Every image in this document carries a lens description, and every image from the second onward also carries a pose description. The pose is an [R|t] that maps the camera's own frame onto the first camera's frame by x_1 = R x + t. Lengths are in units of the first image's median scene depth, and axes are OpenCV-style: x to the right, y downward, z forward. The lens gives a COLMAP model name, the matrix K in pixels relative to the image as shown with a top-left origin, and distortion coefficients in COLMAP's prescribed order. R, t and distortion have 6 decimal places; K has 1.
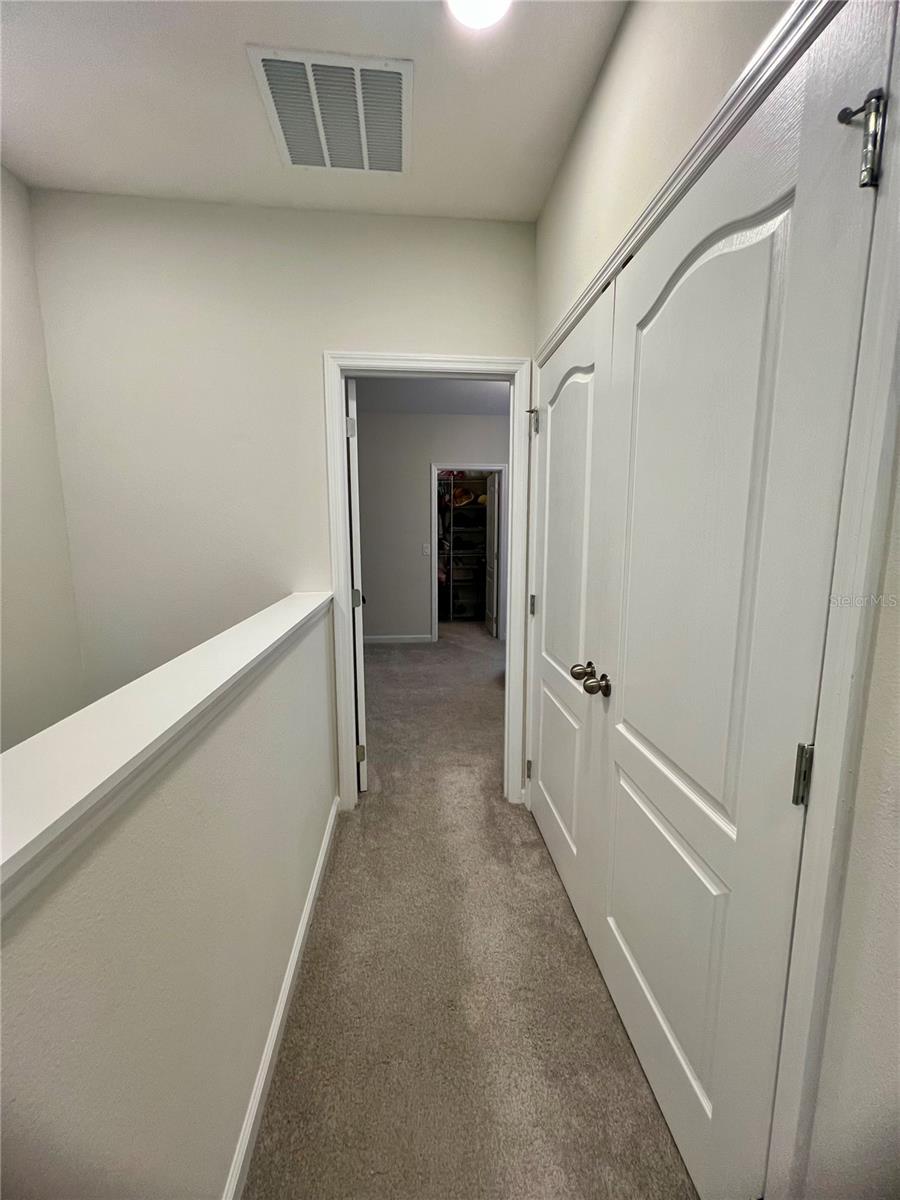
lens RADIAL K [[484.7, 0, 452.0], [0, 484.7, 600.1], [0, 0, 1]] dist [-0.004677, 0.000968]
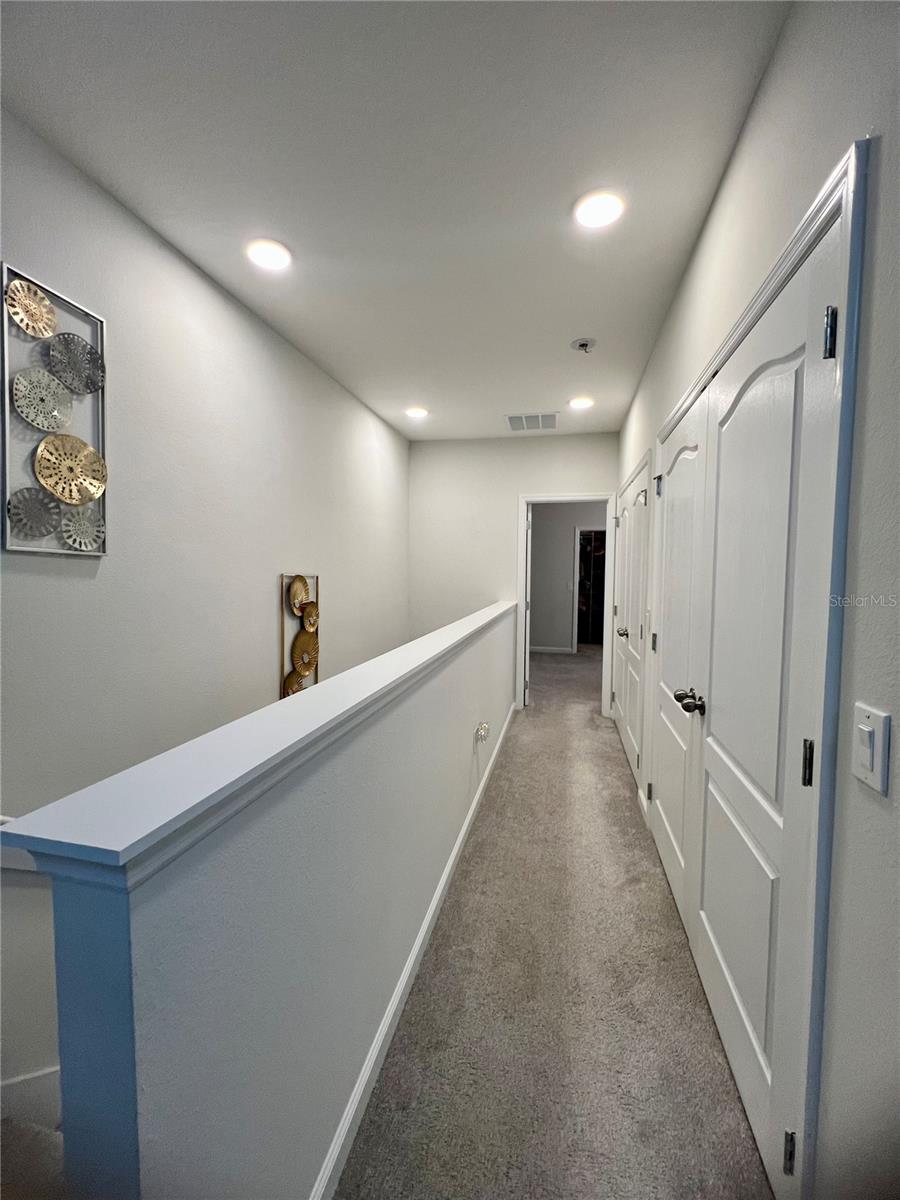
lens RADIAL K [[480.7, 0, 450.3], [0, 480.7, 594.9], [0, 0, 1]] dist [0.000603, 0.000066]
pose [[0.949843, 0.024983, -0.311729, 0.129979], [-0.055200, 0.994547, -0.088488, 0.153366], [0.307818, 0.101257, 0.946042, -1.060512]]
